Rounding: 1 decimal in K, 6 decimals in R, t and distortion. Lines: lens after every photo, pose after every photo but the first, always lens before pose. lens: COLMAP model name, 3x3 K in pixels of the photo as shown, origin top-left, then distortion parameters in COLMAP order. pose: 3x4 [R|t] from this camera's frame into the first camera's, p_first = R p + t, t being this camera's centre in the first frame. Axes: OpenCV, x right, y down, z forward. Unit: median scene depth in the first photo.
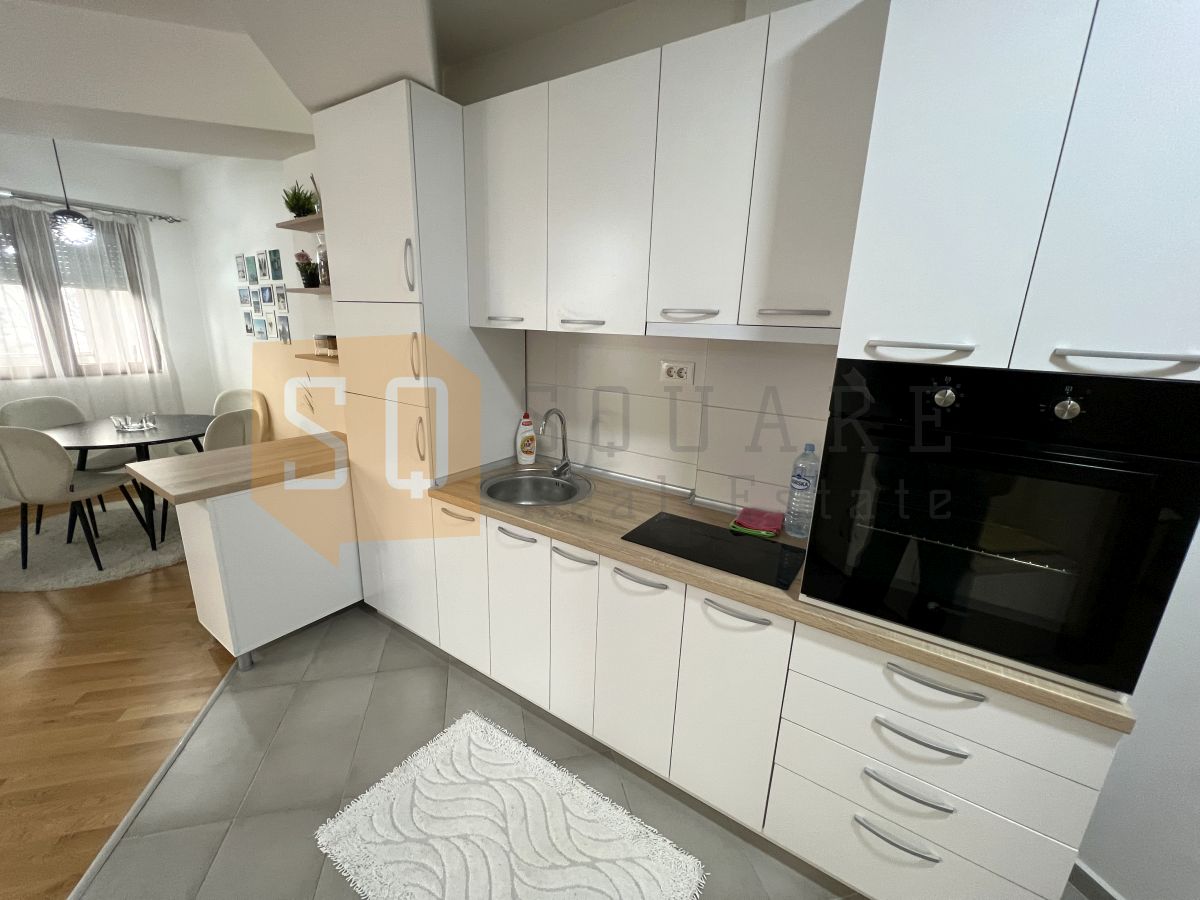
lens RADIAL K [[486.2, 0, 596.4], [0, 486.2, 455.4], [0, 0, 1]] dist [0.002861, 0.000436]
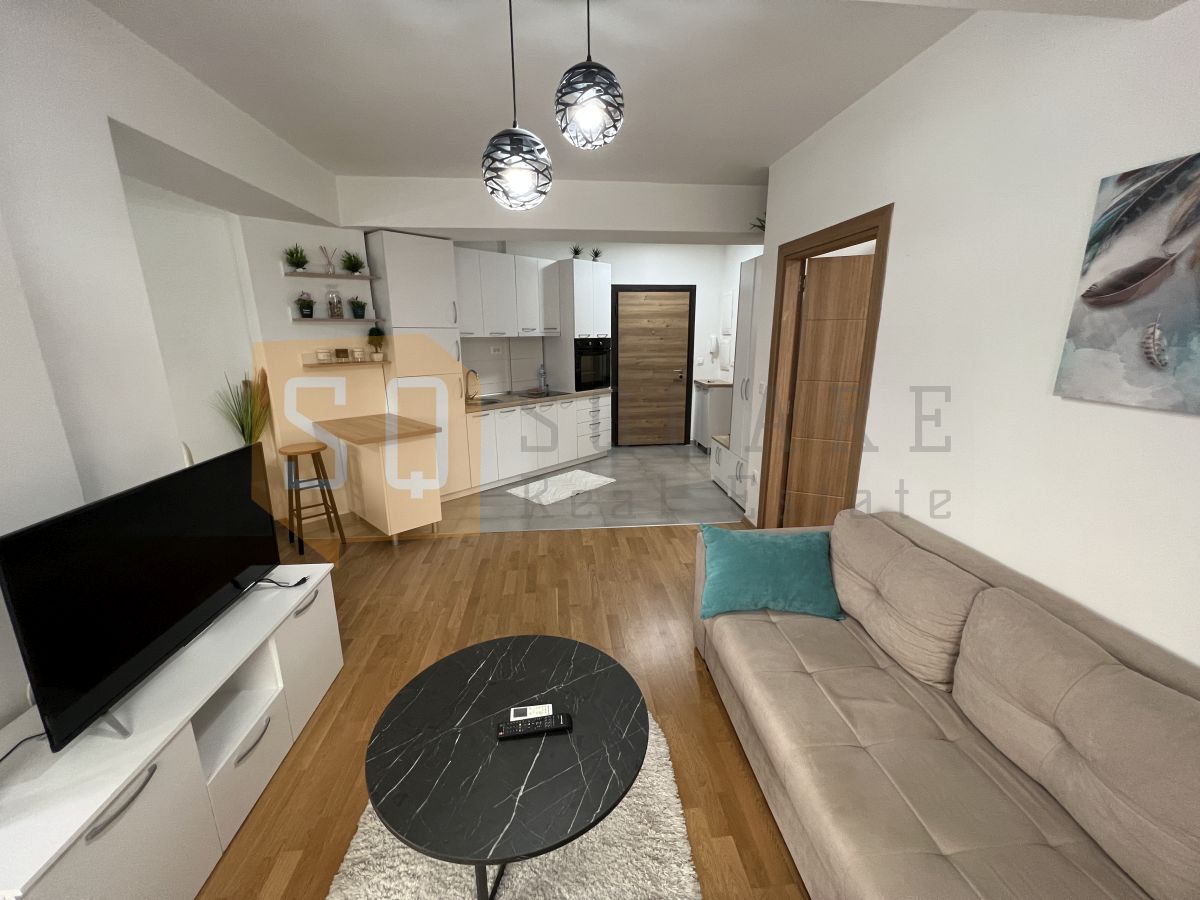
lens RADIAL K [[486.2, 0, 596.4], [0, 486.2, 455.4], [0, 0, 1]] dist [0.002861, 0.000436]
pose [[0.148049, -0.278818, 0.948864, -1.359057], [0.269381, 0.934528, 0.232575, -0.052707], [-0.951586, 0.221174, 0.213464, -0.006518]]
